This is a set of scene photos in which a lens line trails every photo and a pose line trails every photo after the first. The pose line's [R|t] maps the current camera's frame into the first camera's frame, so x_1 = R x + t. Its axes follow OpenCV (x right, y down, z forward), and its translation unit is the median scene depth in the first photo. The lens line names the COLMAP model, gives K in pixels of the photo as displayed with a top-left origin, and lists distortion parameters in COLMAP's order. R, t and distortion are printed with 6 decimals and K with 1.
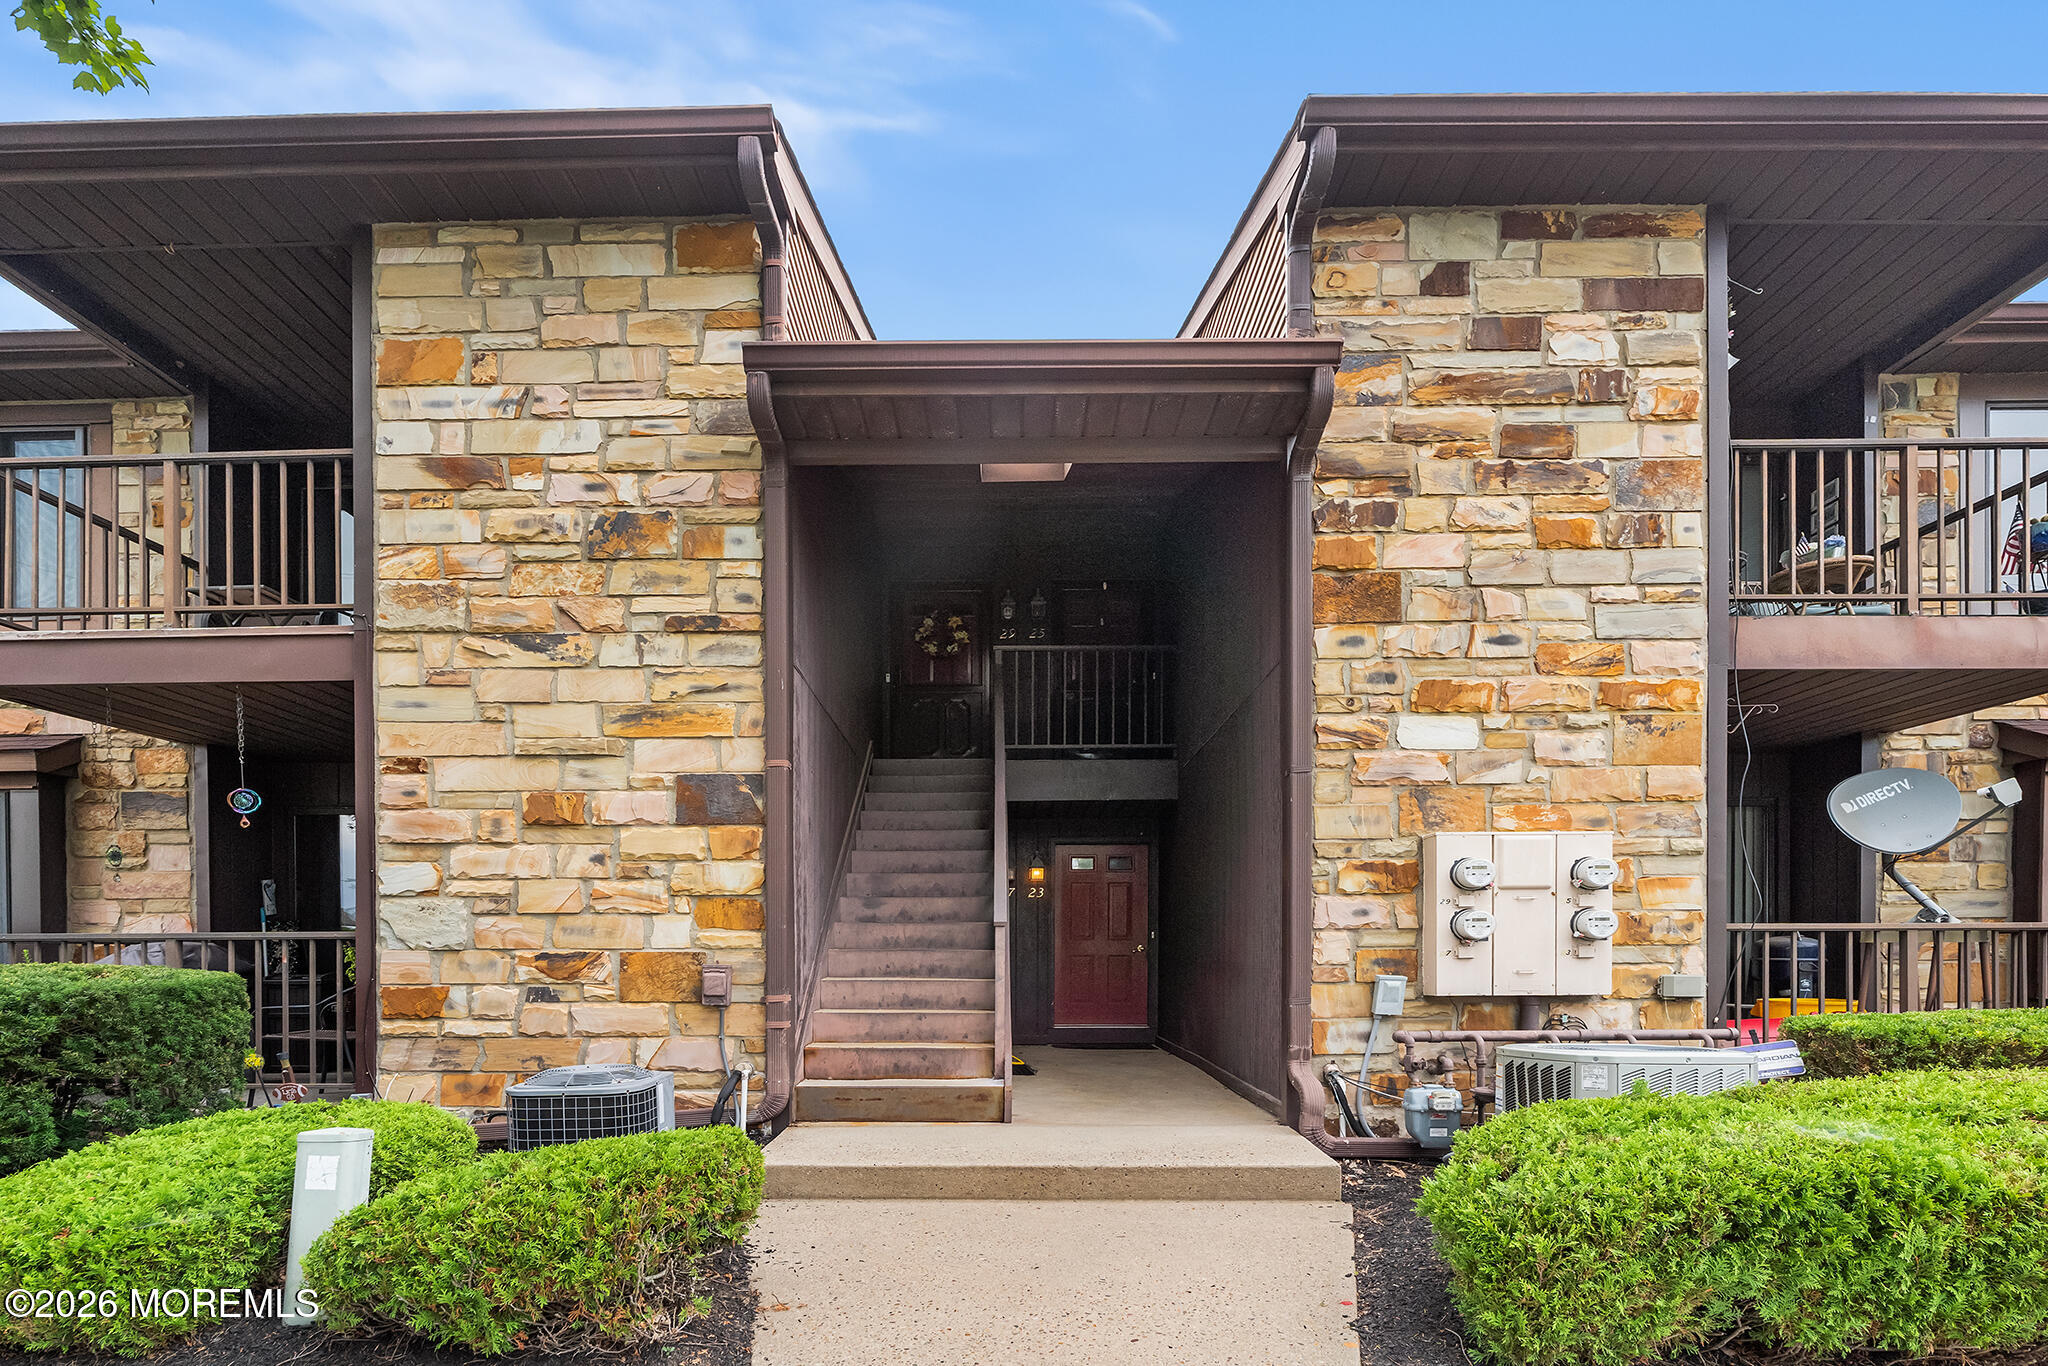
lens RADIAL K [[868.5, 0, 1026.3], [0, 868.5, 806.6], [0, 0, 1]] dist [-0.008131, 0.000088]
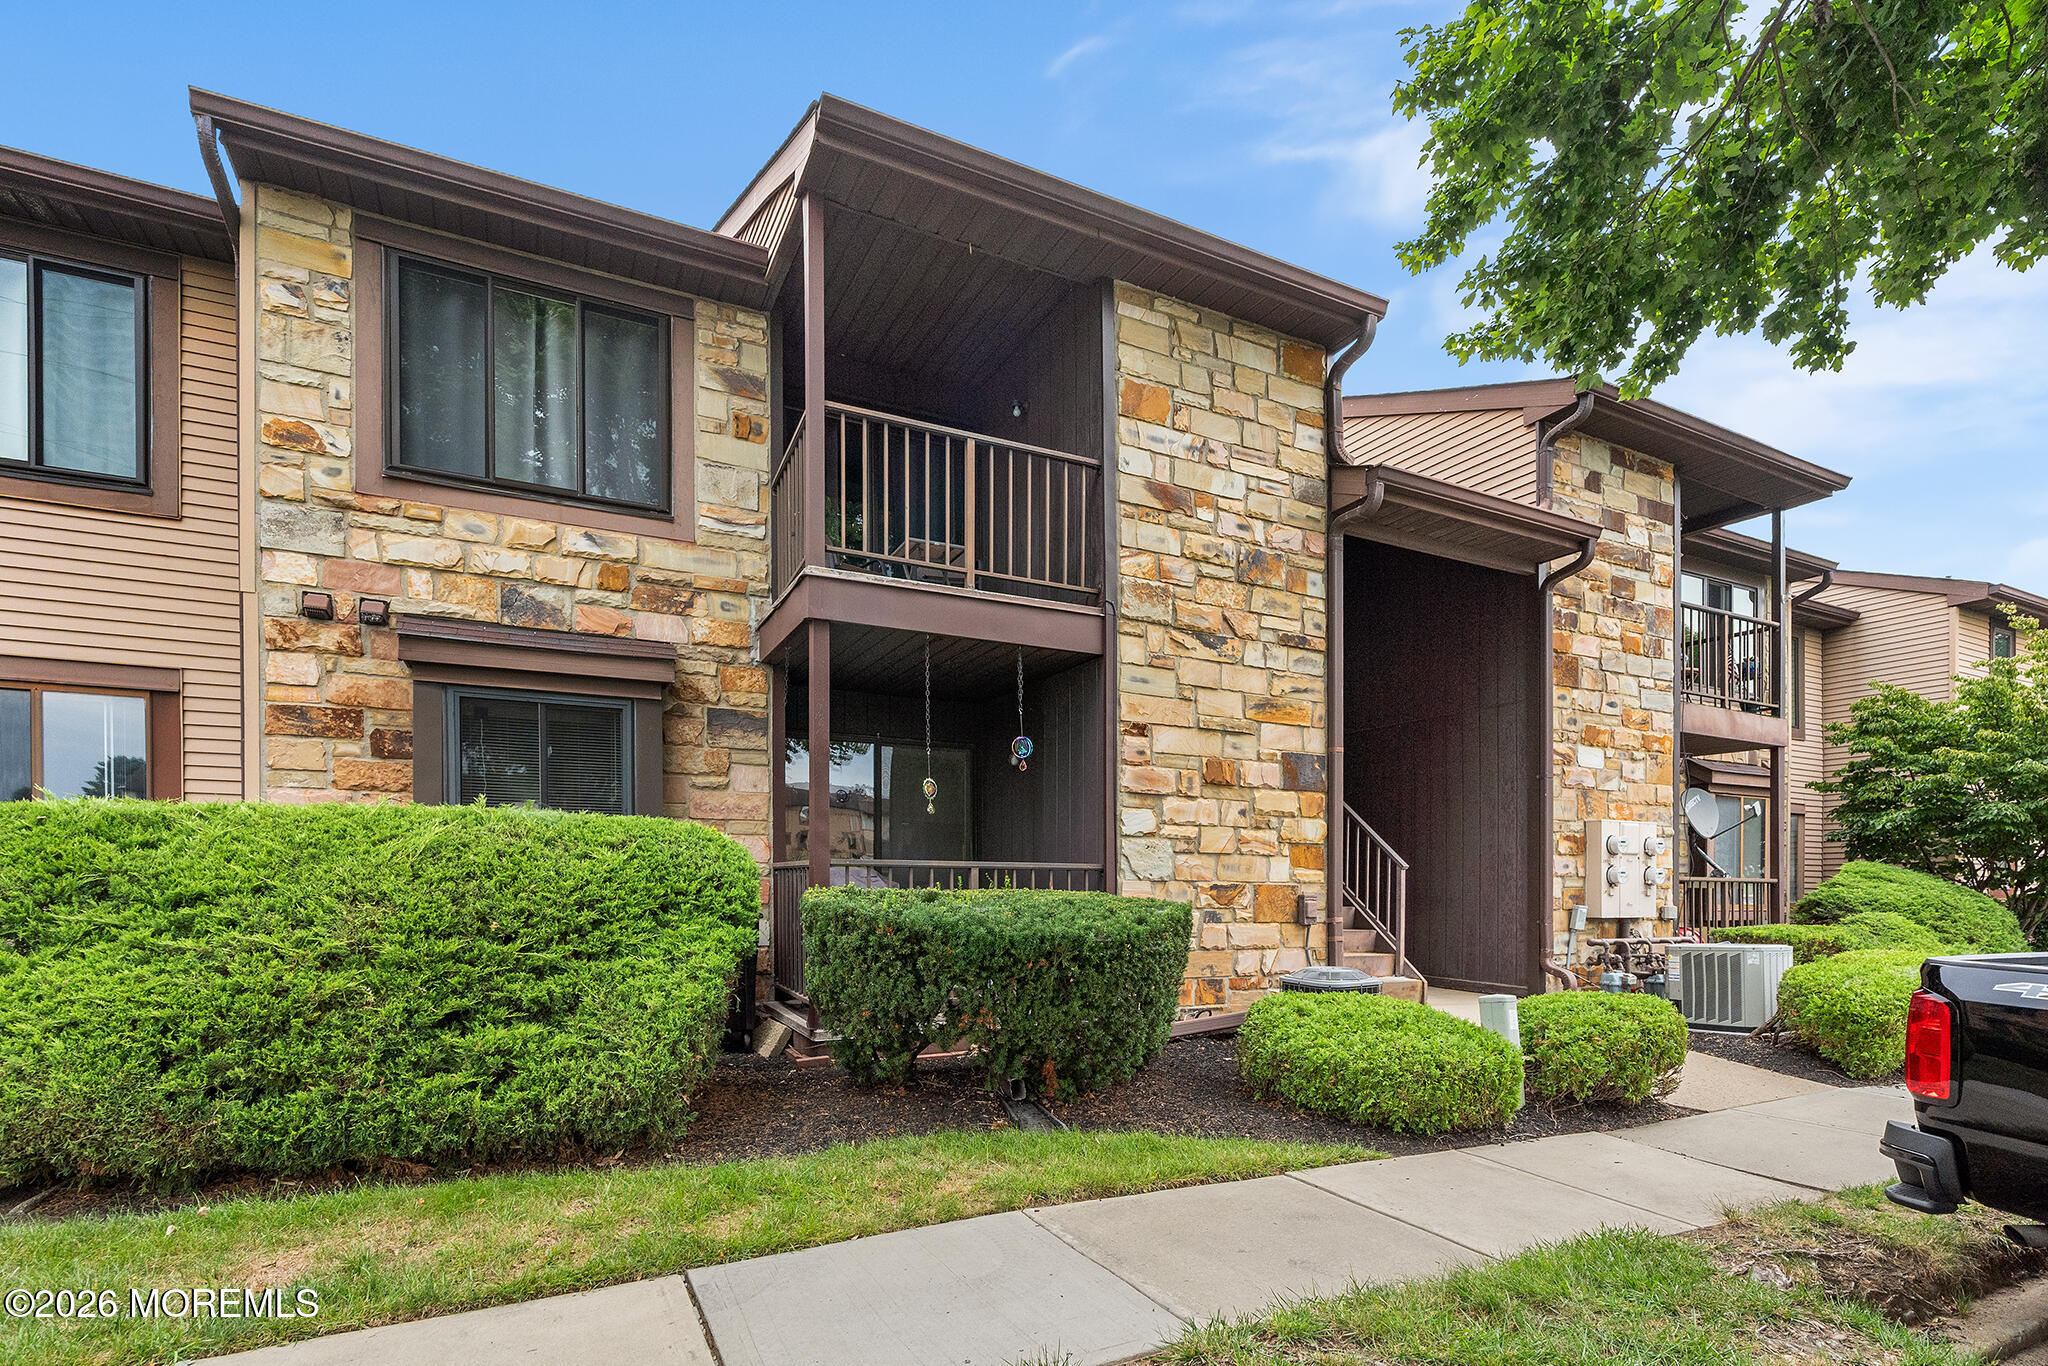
lens RADIAL K [[933.6, 0, 1024.0], [0, 933.6, 683.0], [0, 0, 1]] dist [-0.007654, 0.000188]
pose [[0.889077, 0.112578, 0.443699, -1.404588], [-0.094720, 0.993553, -0.062292, -0.014597], [-0.447851, 0.013355, 0.894008, -0.113820]]
